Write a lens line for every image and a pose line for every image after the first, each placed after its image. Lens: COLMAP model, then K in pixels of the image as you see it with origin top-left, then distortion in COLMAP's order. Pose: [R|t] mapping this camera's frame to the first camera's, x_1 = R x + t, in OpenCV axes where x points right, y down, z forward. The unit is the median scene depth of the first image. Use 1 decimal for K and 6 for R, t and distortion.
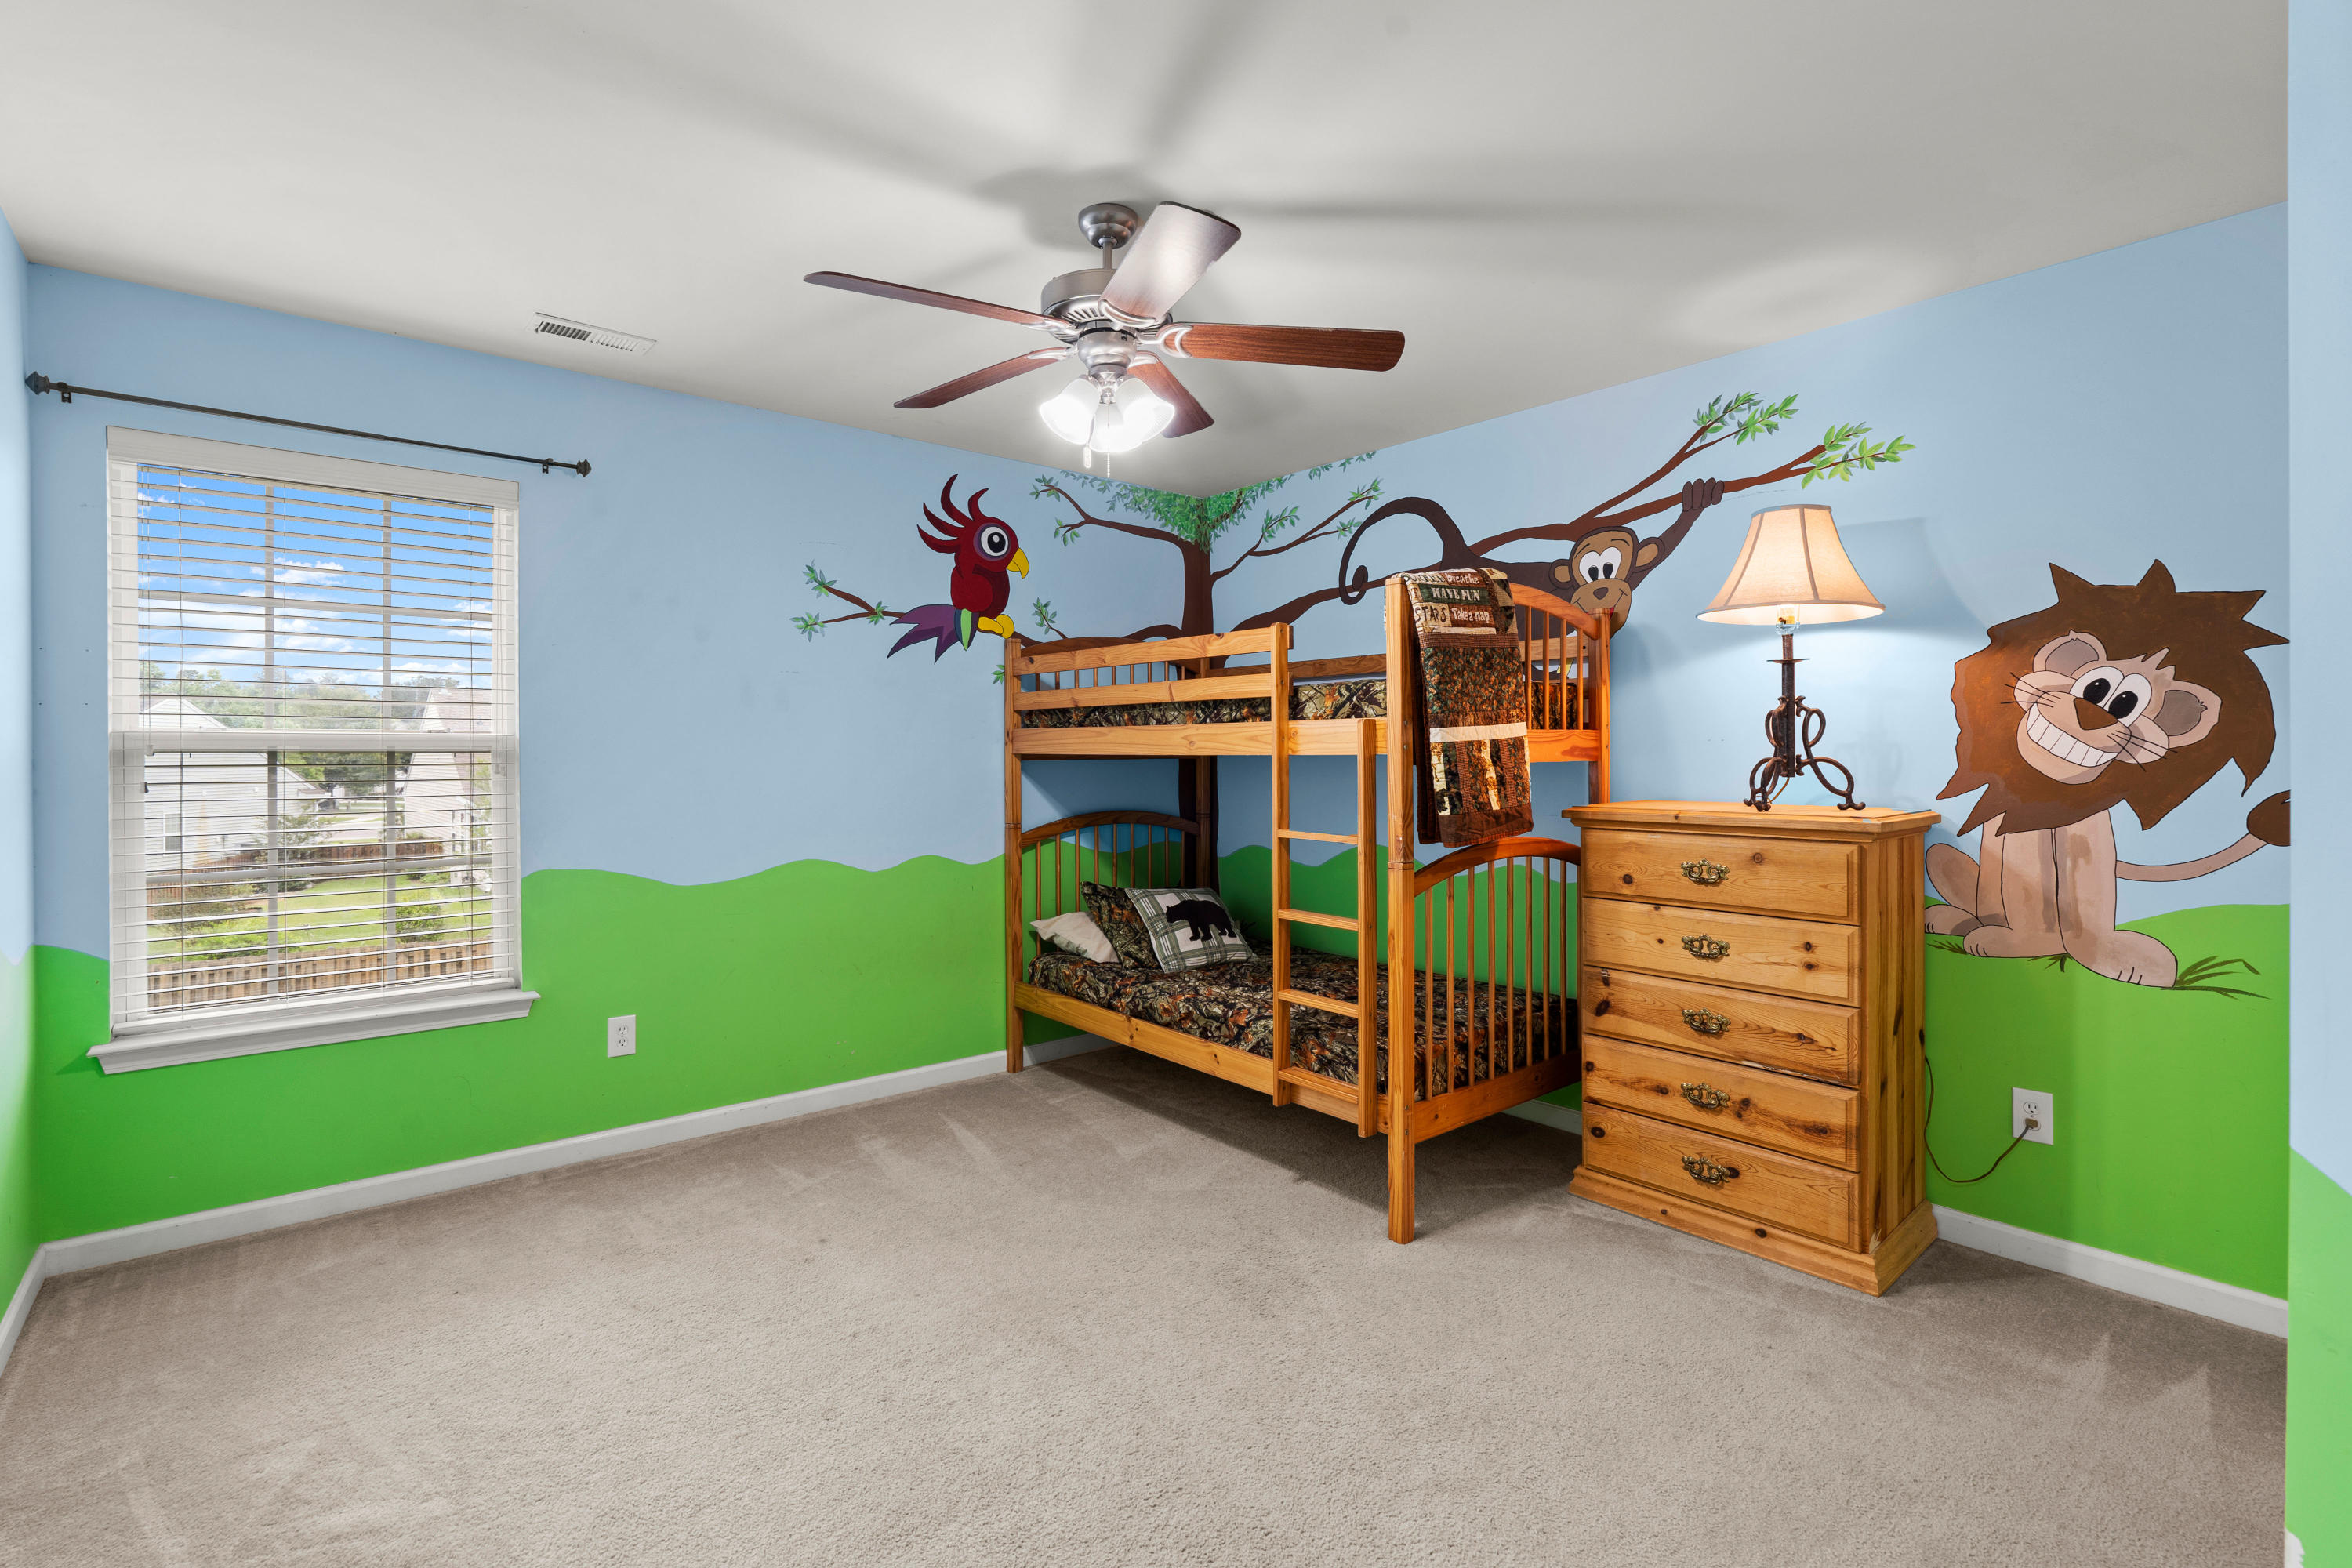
lens RADIAL K [[1082.0, 0, 1185.2], [0, 1082.0, 767.5], [0, 0, 1]] dist [-0.003929, -0.001232]
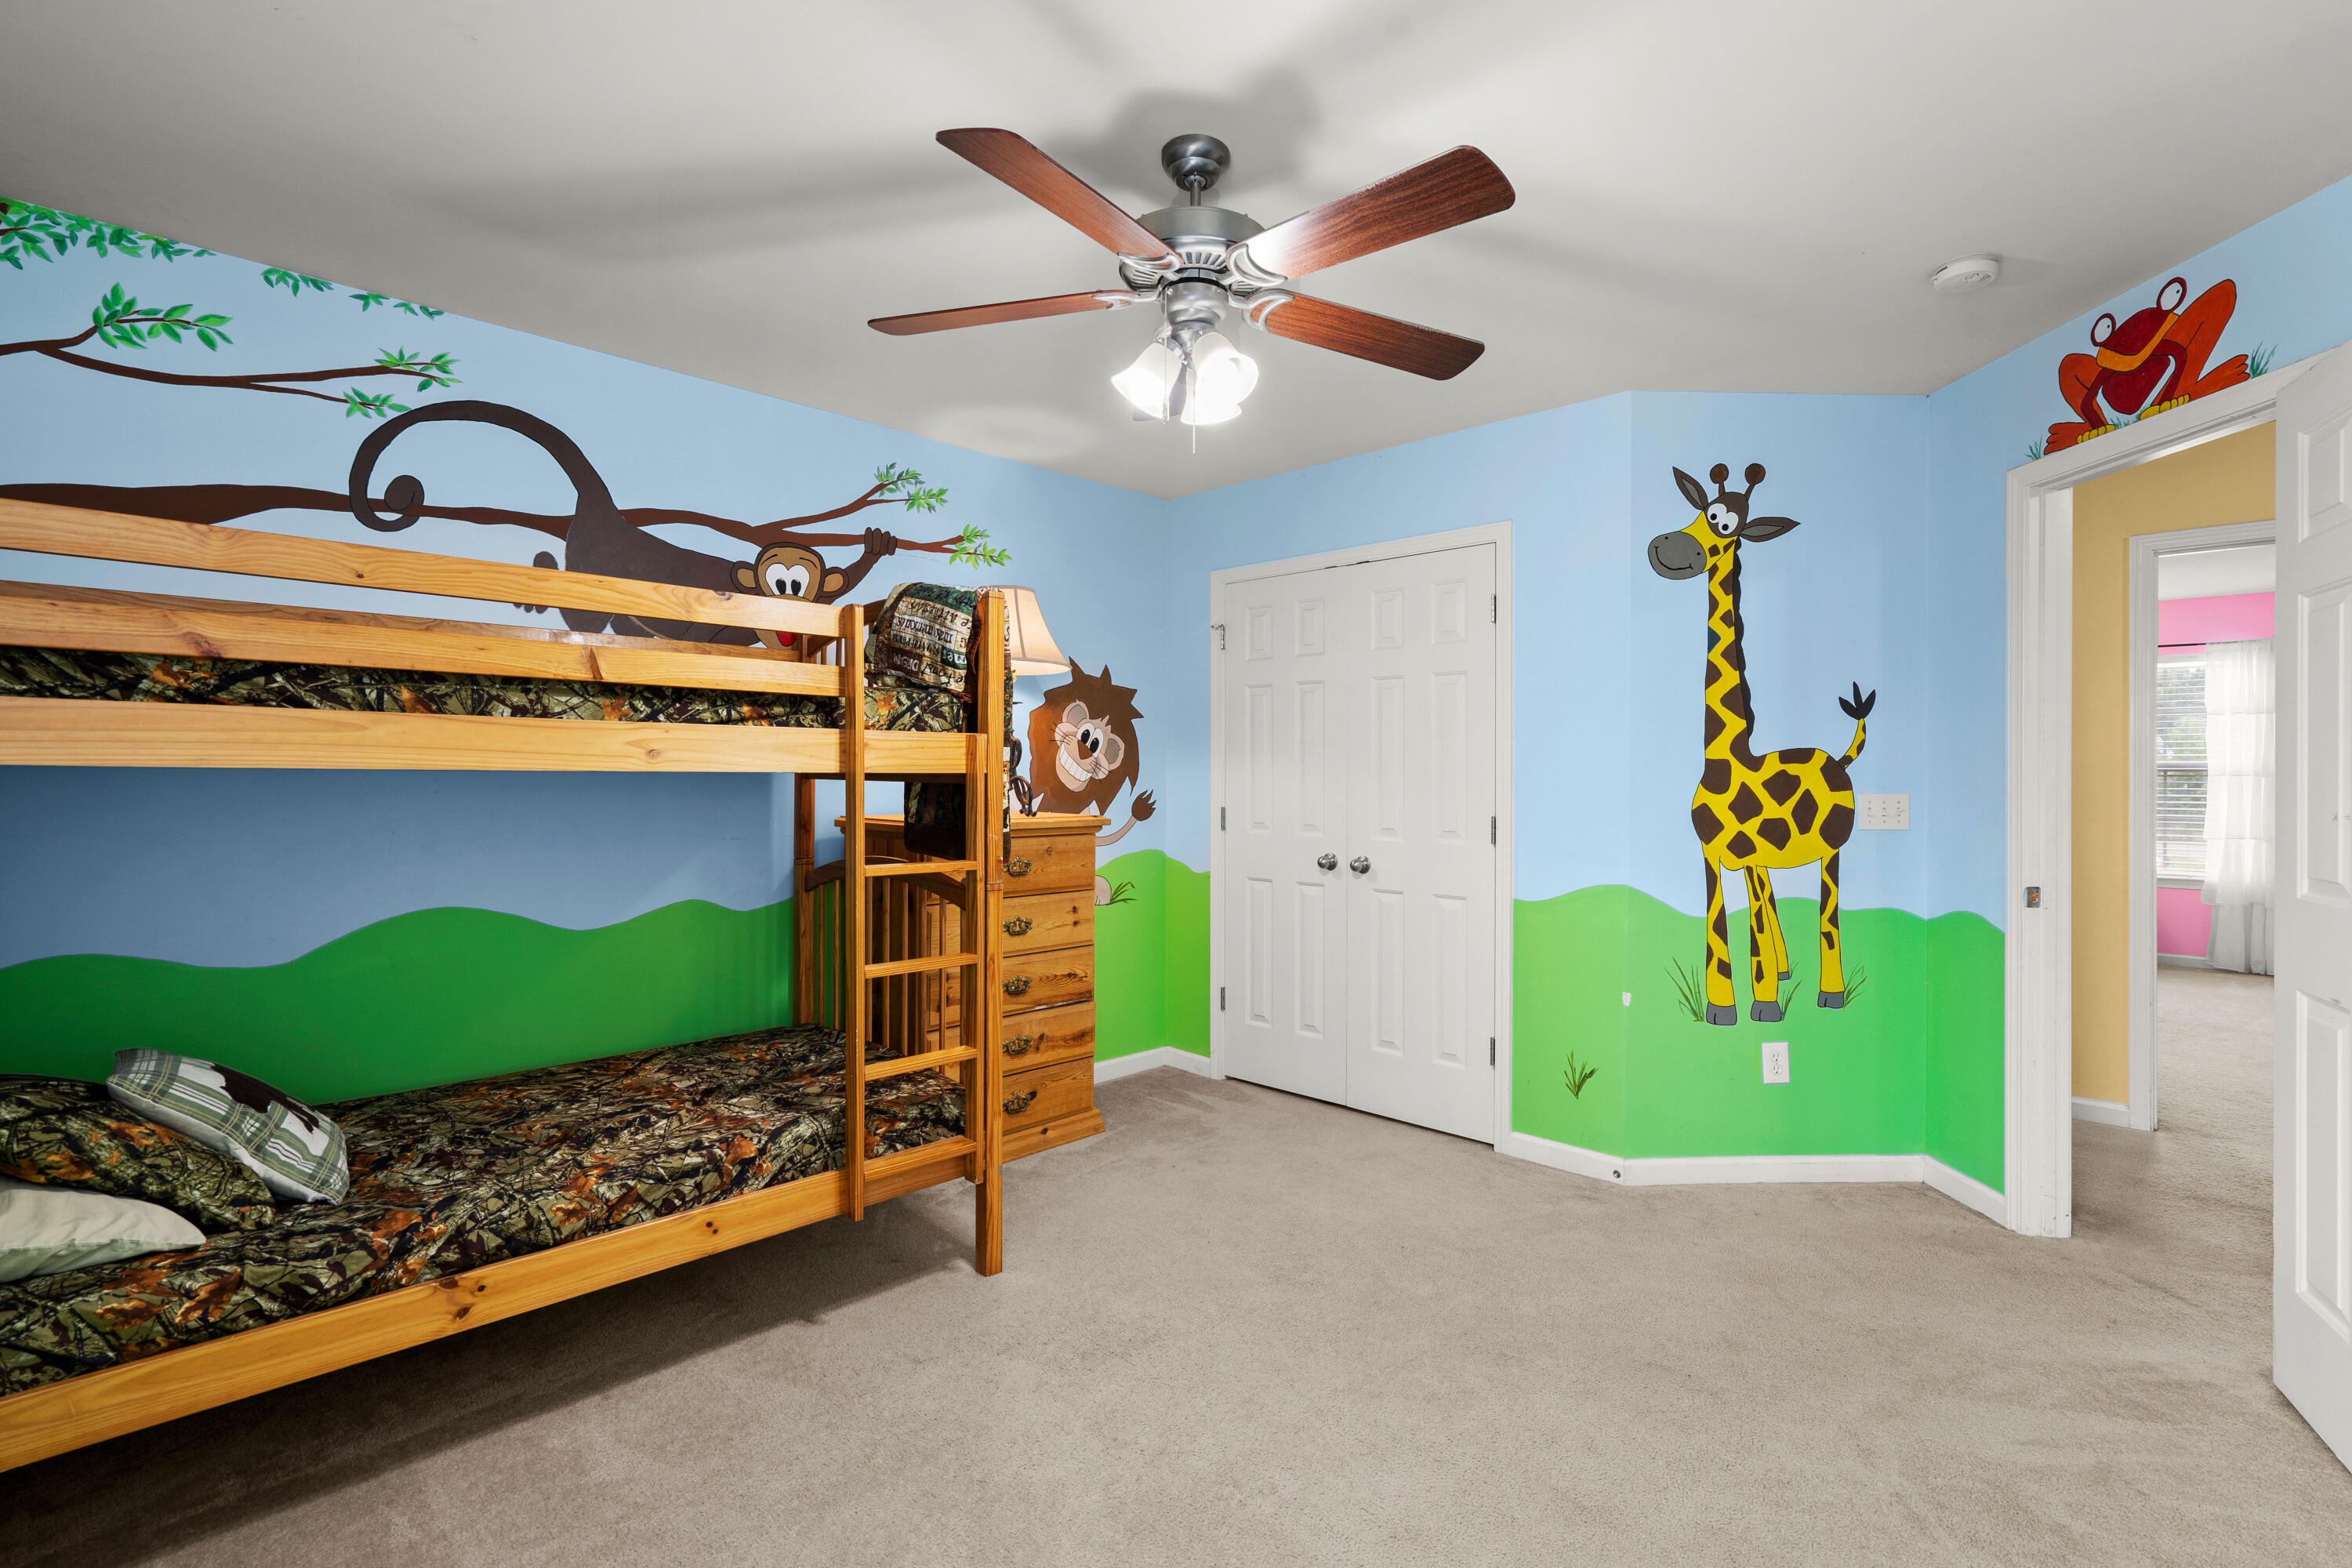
lens RADIAL K [[1082.0, 0, 1184.9], [0, 1082.0, 782.0], [0, 0, 1]] dist [-0.003929, -0.001232]
pose [[-0.096596, -0.005726, 0.995307, -0.679490], [0.007741, 0.999949, 0.006504, -0.007557], [-0.995294, 0.008333, -0.096547, 0.794588]]
